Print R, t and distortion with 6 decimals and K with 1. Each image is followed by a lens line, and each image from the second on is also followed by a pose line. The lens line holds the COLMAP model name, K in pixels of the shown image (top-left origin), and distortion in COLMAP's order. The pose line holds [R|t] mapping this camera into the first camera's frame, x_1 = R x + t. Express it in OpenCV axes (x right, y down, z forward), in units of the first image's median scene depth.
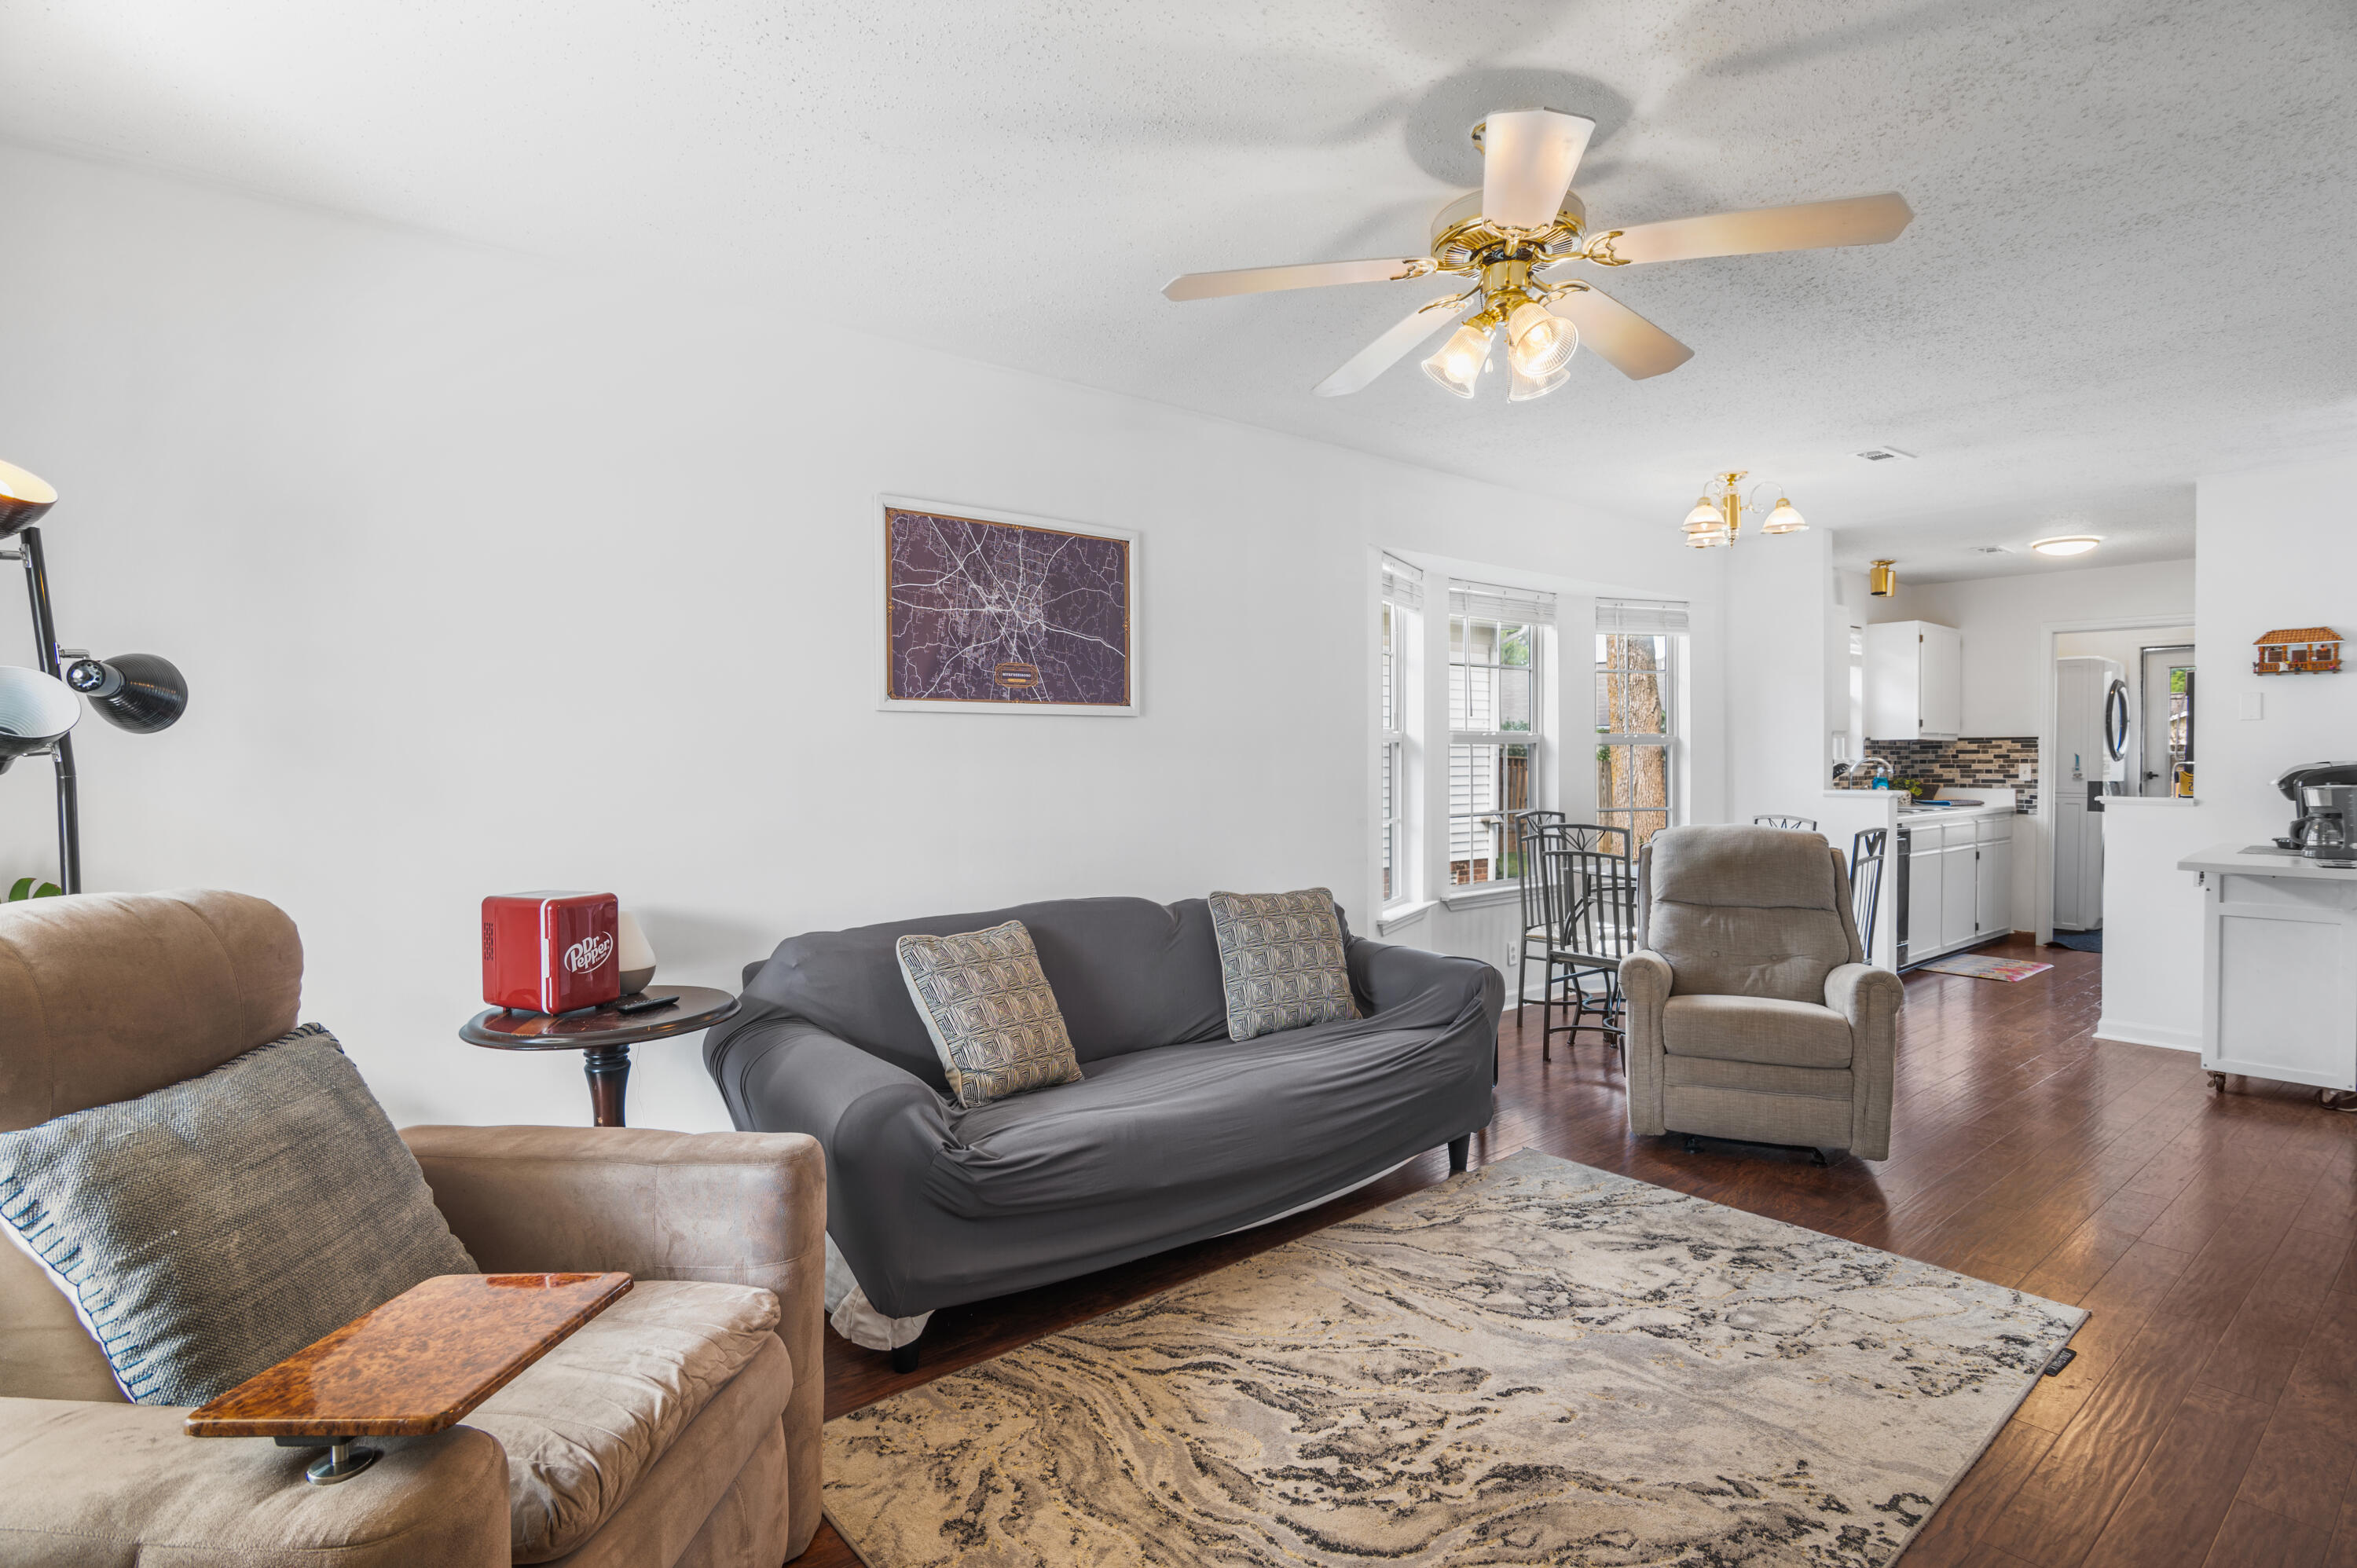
lens RADIAL K [[1178.3, 0, 1178.5], [0, 1178.3, 784.0], [0, 0, 1]] dist [-0.017802, 0.000712]
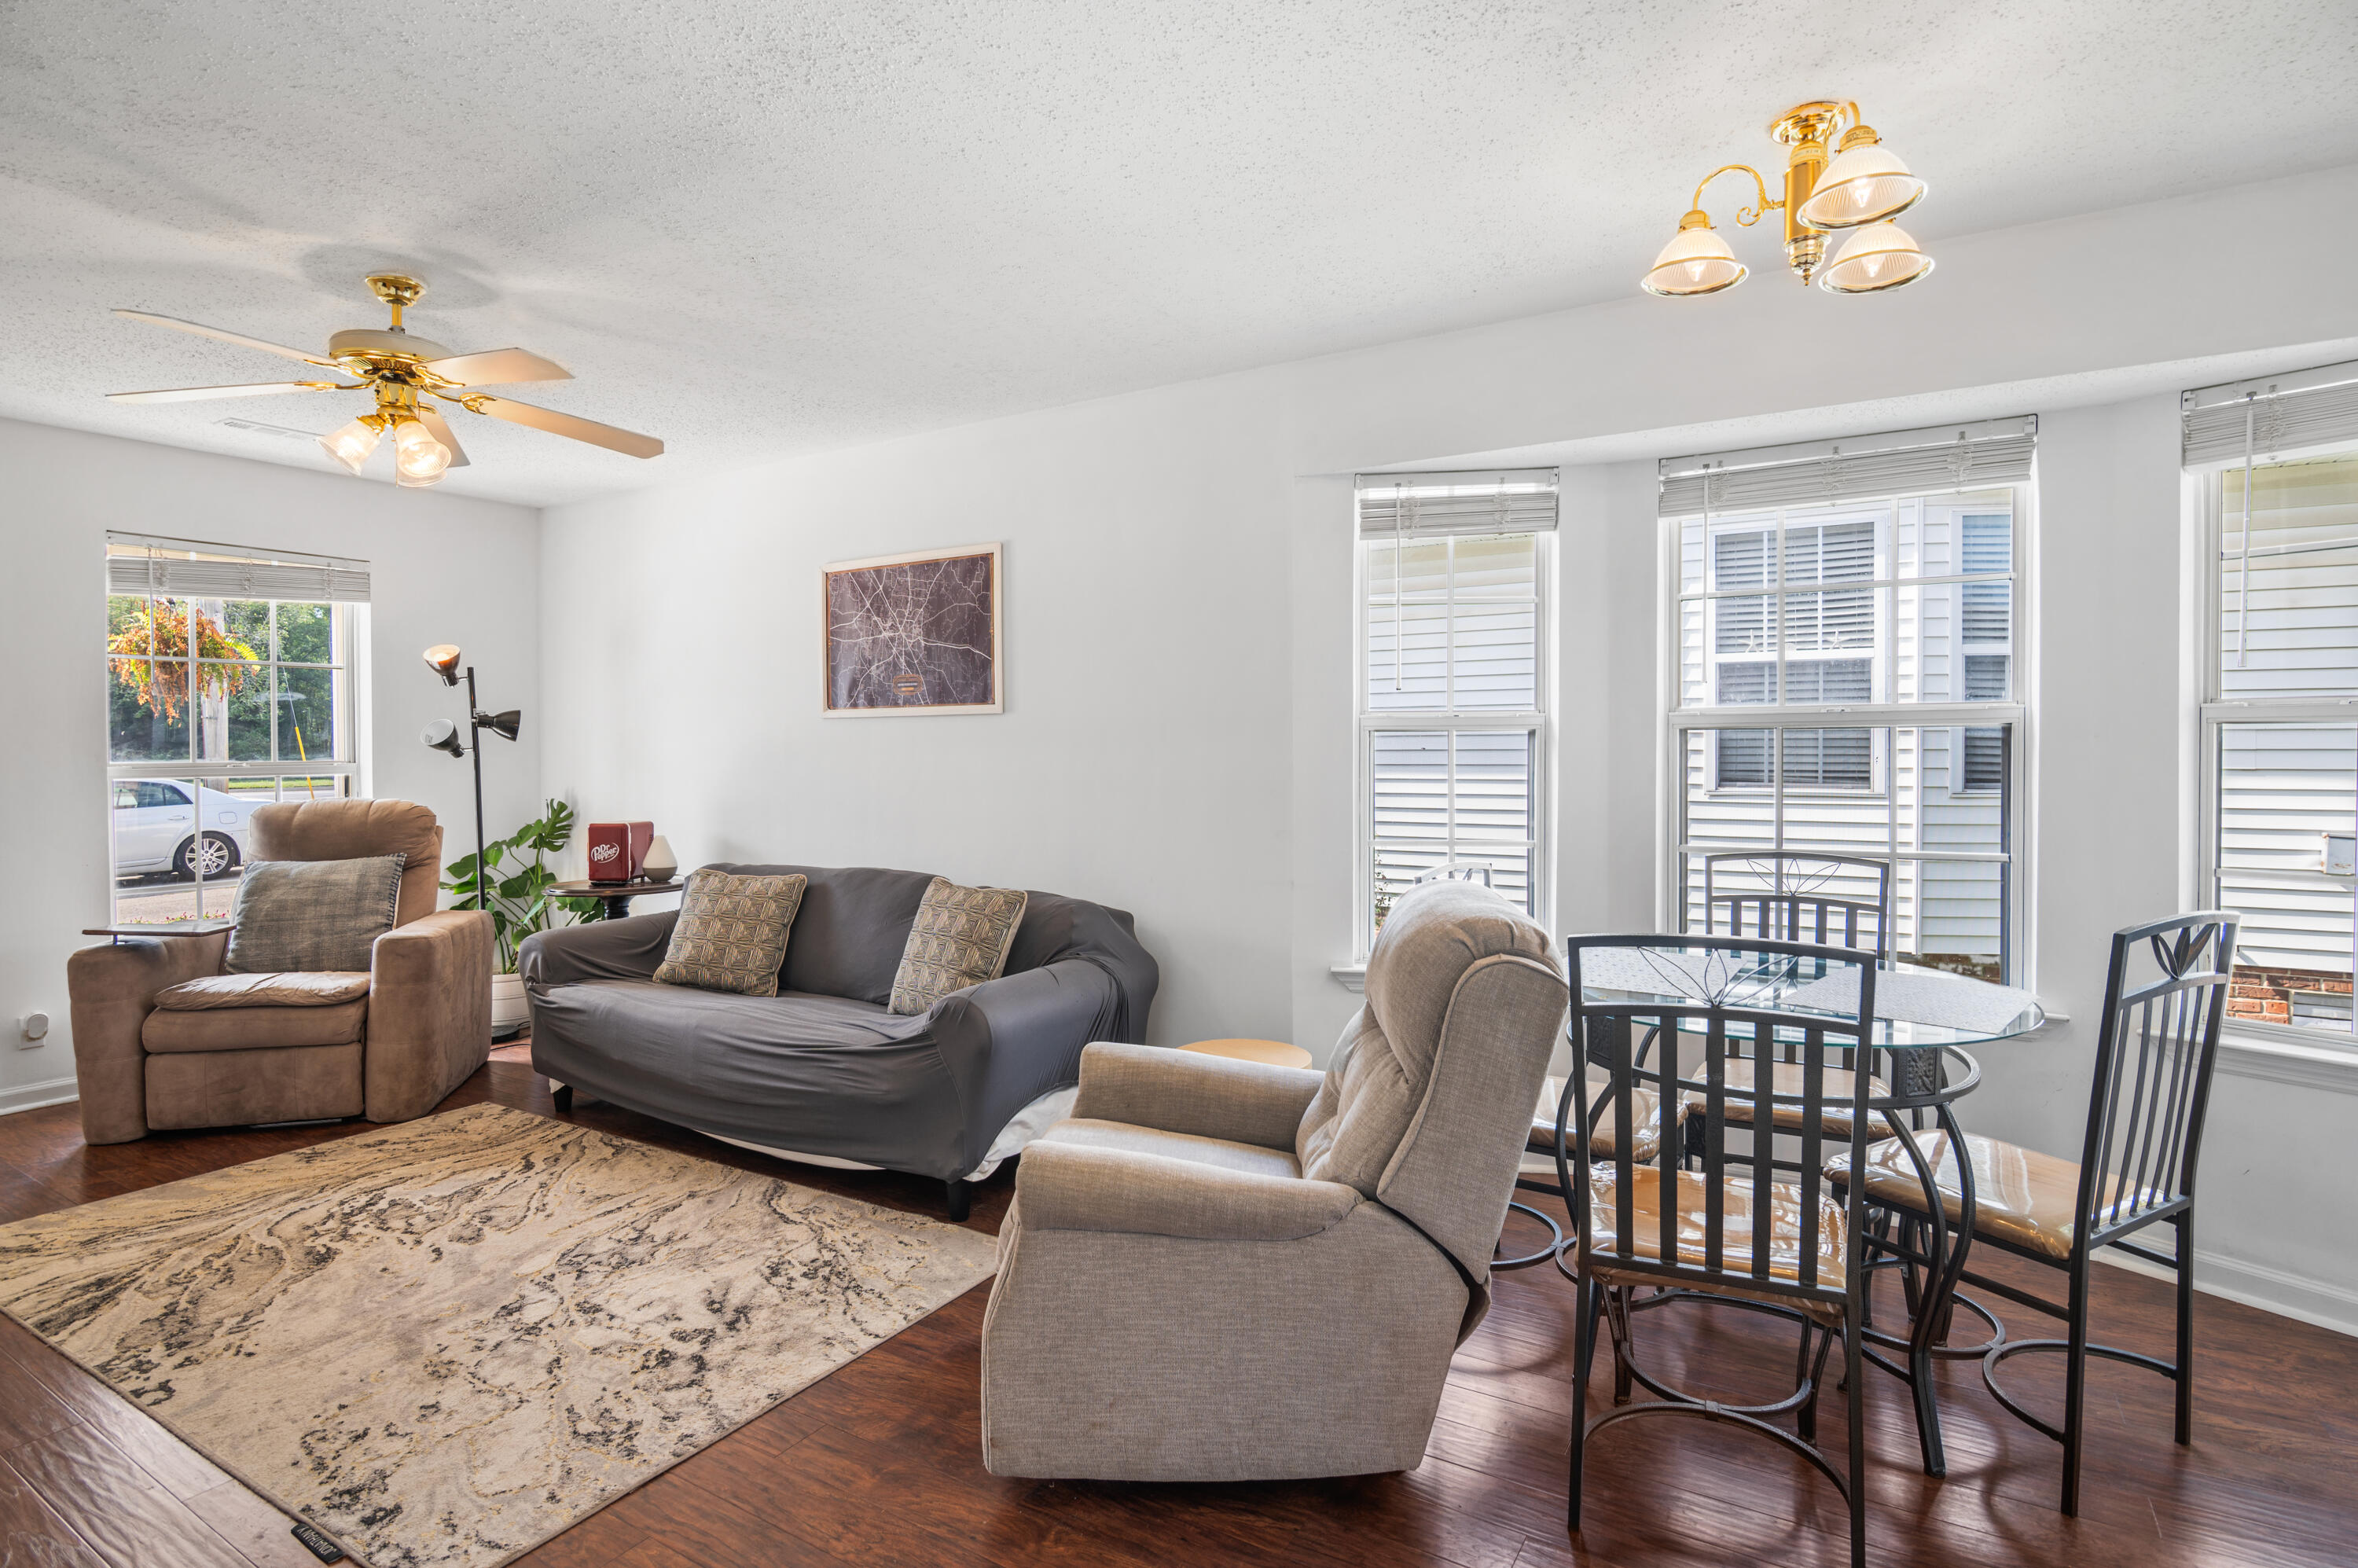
lens RADIAL K [[1175.1, 0, 1171.7], [0, 1175.1, 774.2], [0, 0, 1]] dist [-0.022138, 0.001725]
pose [[0.325742, 0.022036, -0.945202, 0.976901], [-0.019498, 0.999672, 0.016587, -0.021522], [0.945258, 0.013026, 0.326065, 0.755501]]
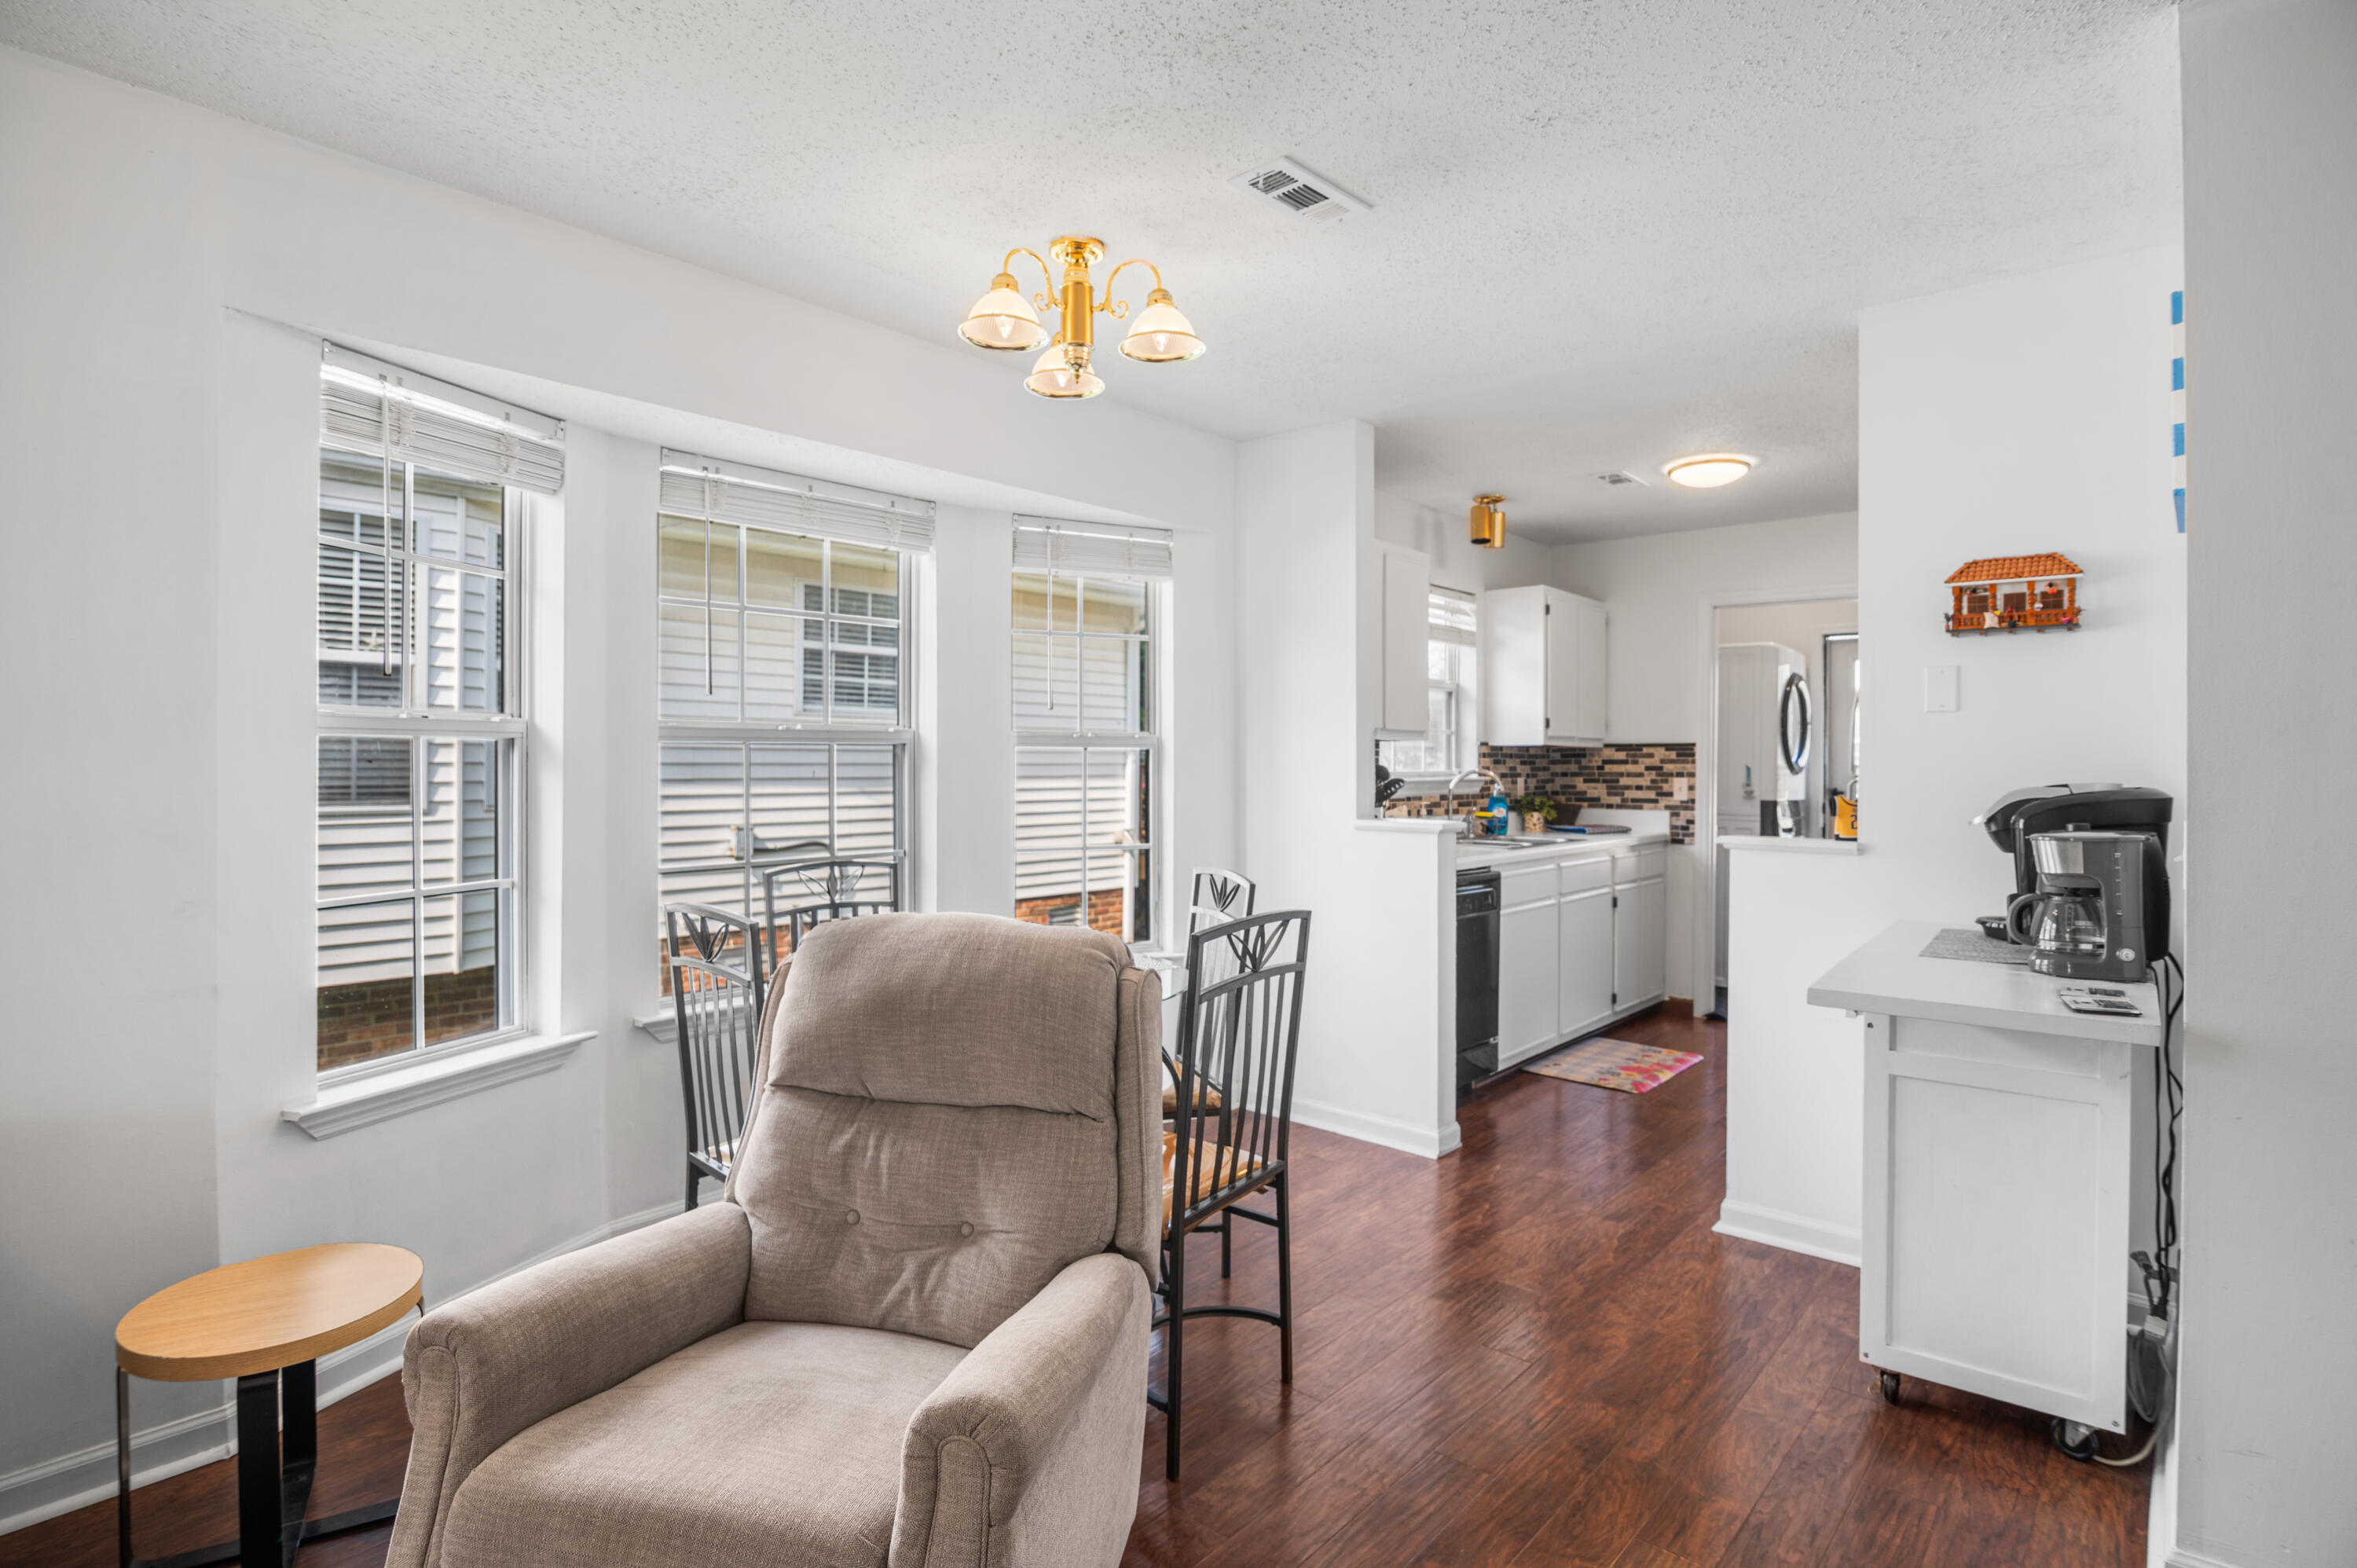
lens RADIAL K [[1174.5, 0, 1171.2], [0, 1174.5, 774.2], [0, 0, 1]] dist [-0.022138, 0.001725]
pose [[0.987573, 0.005174, 0.157073, 0.515053], [-0.003168, 0.999910, -0.013018, -0.016663], [-0.157126, 0.012359, 0.987501, 0.554294]]
